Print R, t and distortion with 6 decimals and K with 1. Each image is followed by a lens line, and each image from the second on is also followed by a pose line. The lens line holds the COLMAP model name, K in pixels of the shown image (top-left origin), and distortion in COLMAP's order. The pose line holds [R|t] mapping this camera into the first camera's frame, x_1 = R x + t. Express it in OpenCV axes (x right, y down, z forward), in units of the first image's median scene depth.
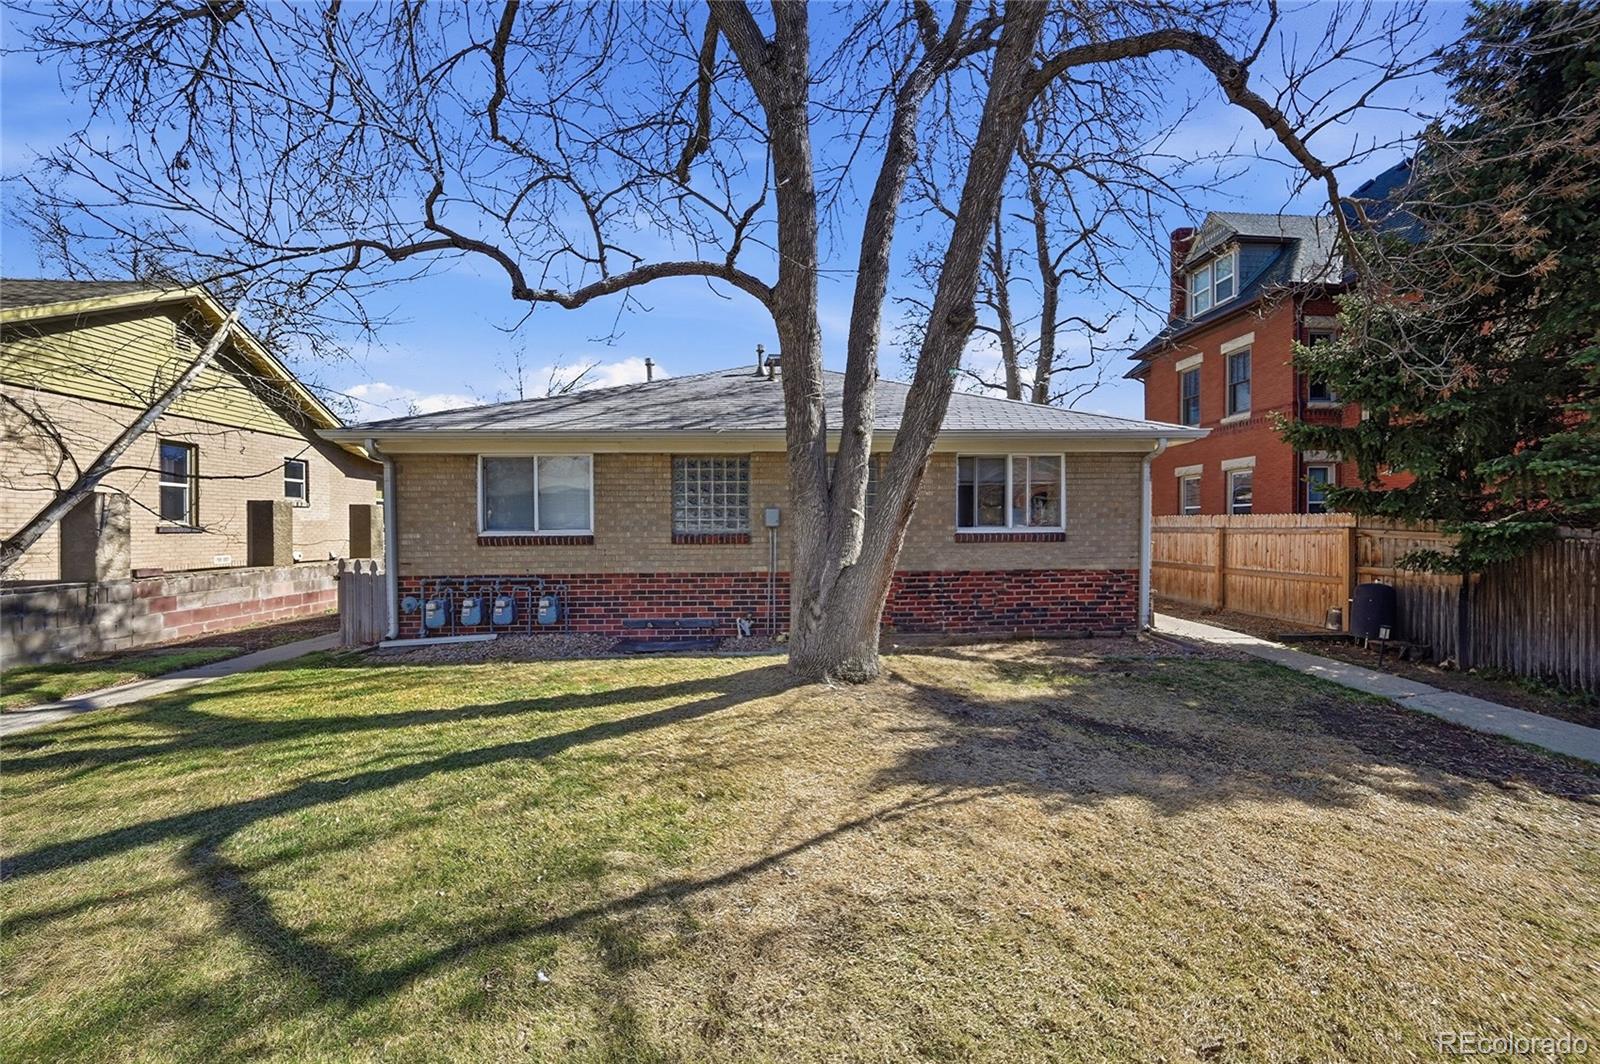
lens RADIAL K [[629.9, 0, 786.9], [0, 629.9, 534.7], [0, 0, 1]] dist [-0.000238, 0.000224]
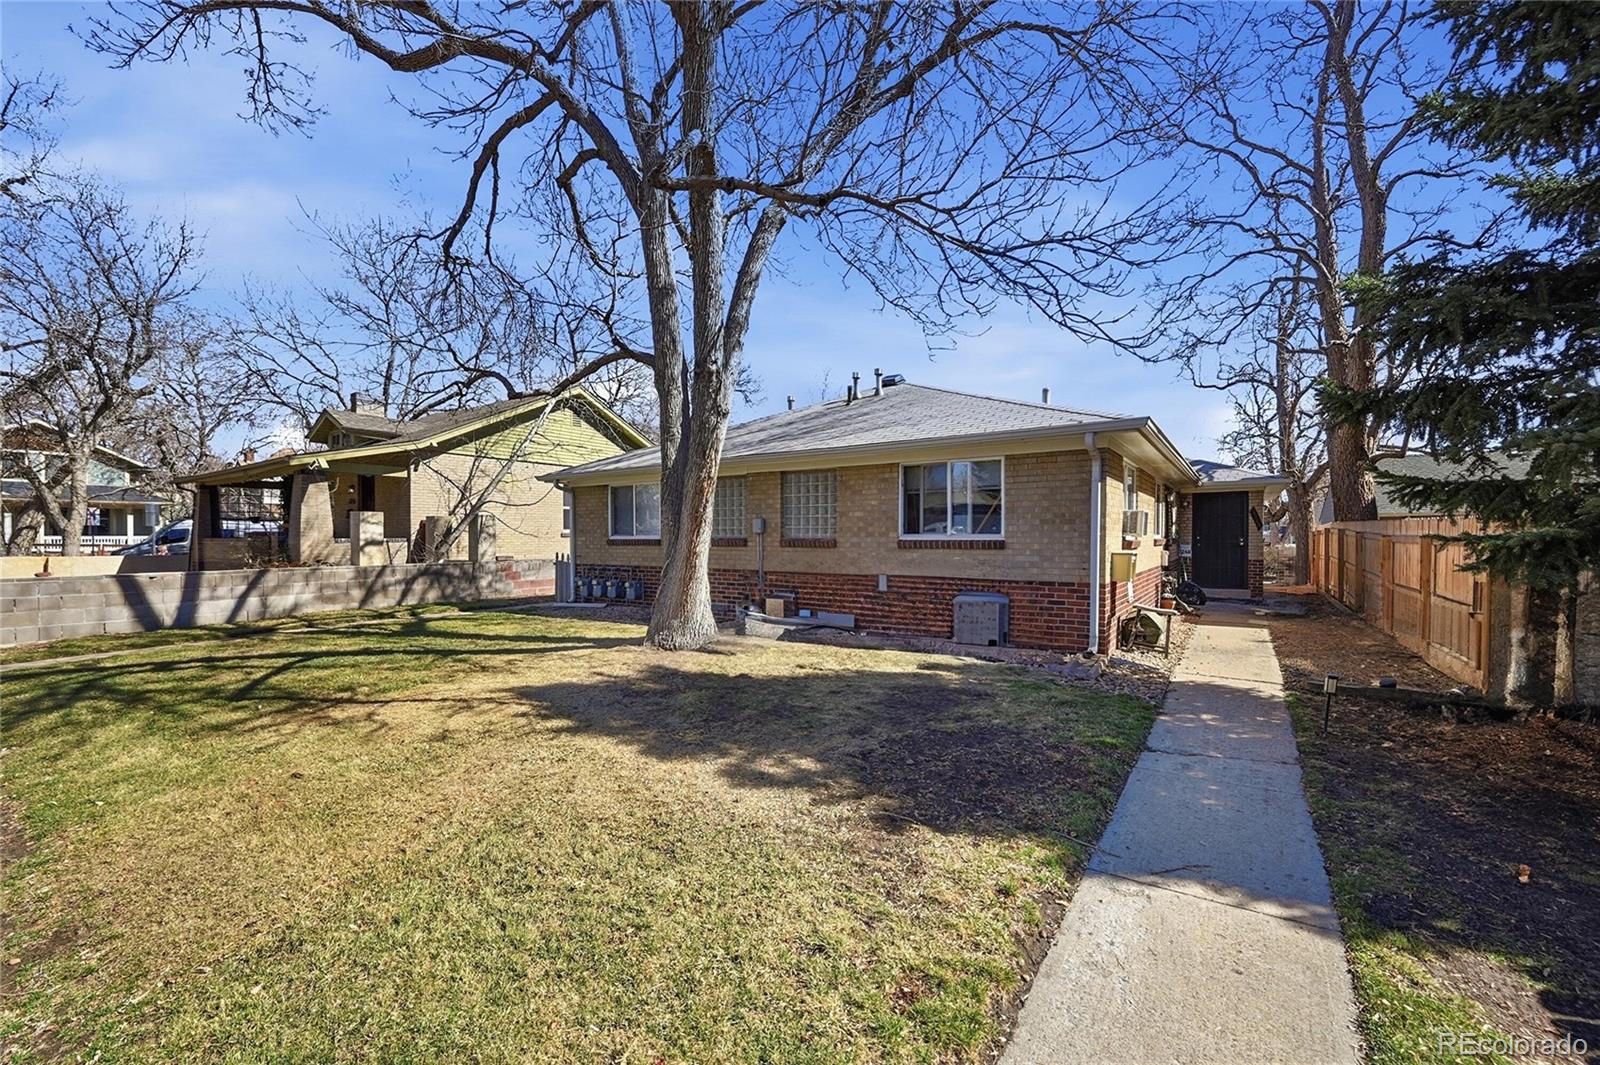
lens RADIAL K [[629.9, 0, 786.9], [0, 629.9, 535.2], [0, 0, 1]] dist [-0.000238, 0.000224]
pose [[0.792428, 0.003020, -0.609958, 0.772919], [-0.009560, 0.999926, -0.007469, -0.000393], [0.609890, 0.011750, 0.792399, 0.059248]]
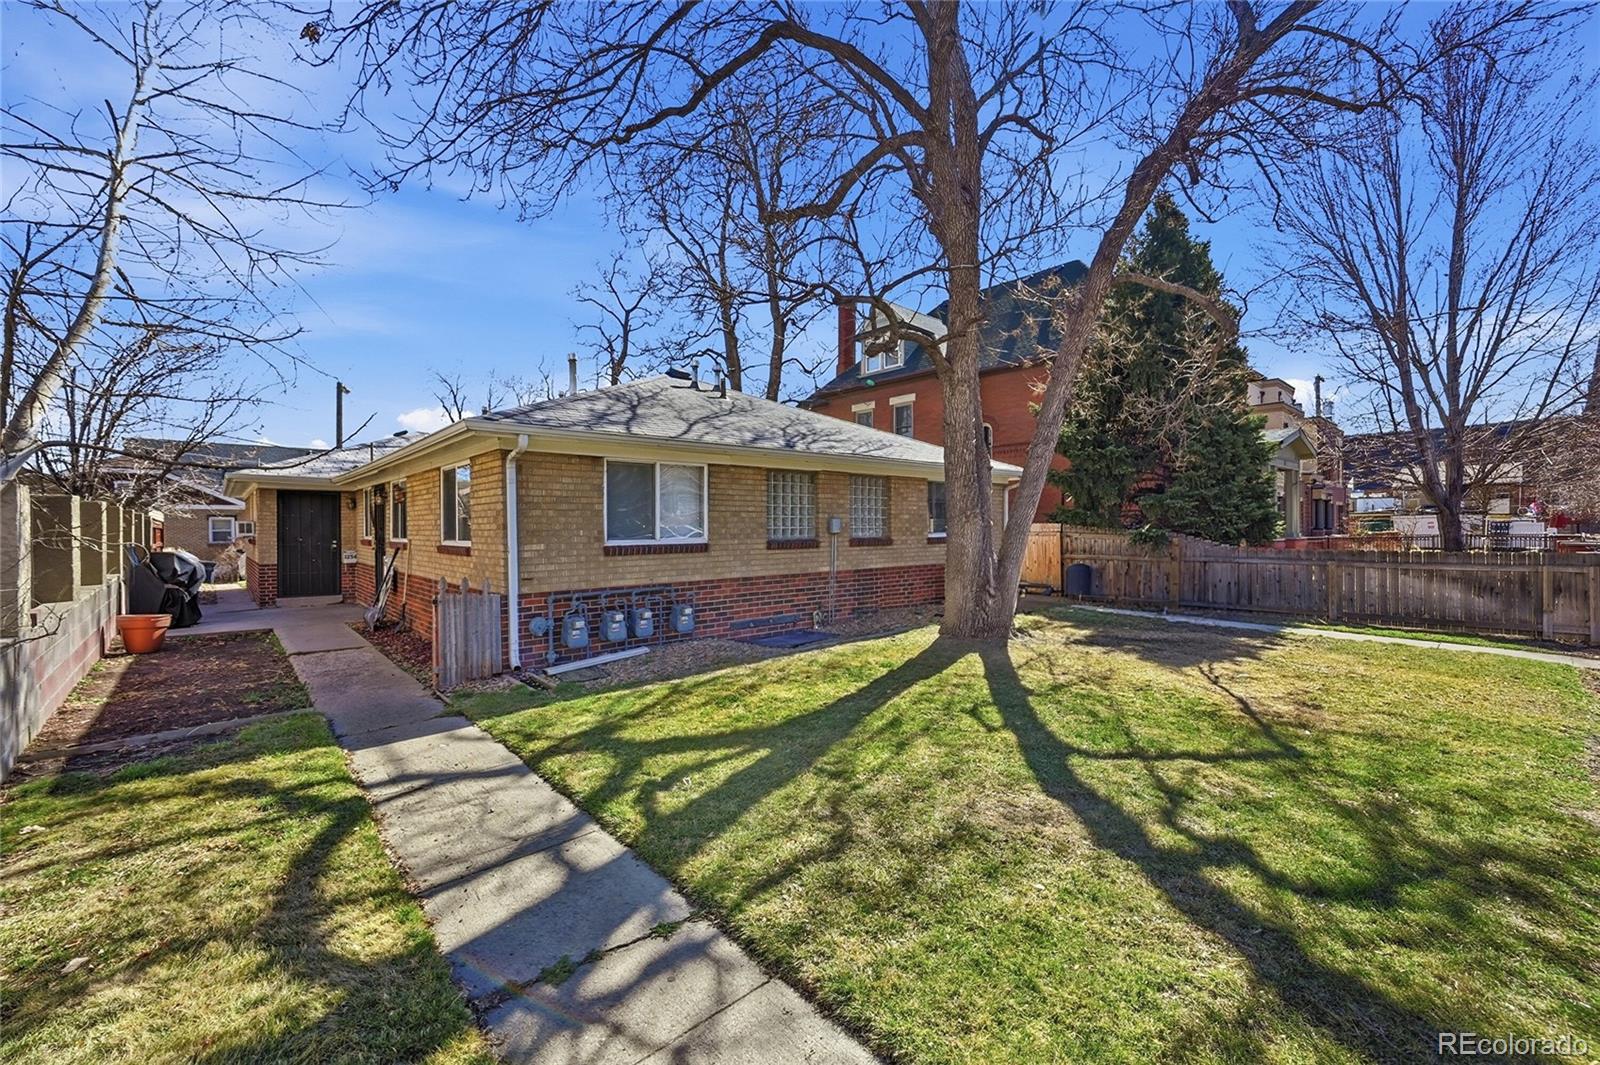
lens RADIAL K [[653.3, 0, 775.5], [0, 653.3, 536.1], [0, 0, 1]] dist [0.000937, 0.000116]
pose [[0.782408, -0.008570, 0.622707, -0.890005], [0.009884, 0.999950, 0.001342, -0.010697], [-0.622687, 0.005105, 0.782454, 0.091002]]
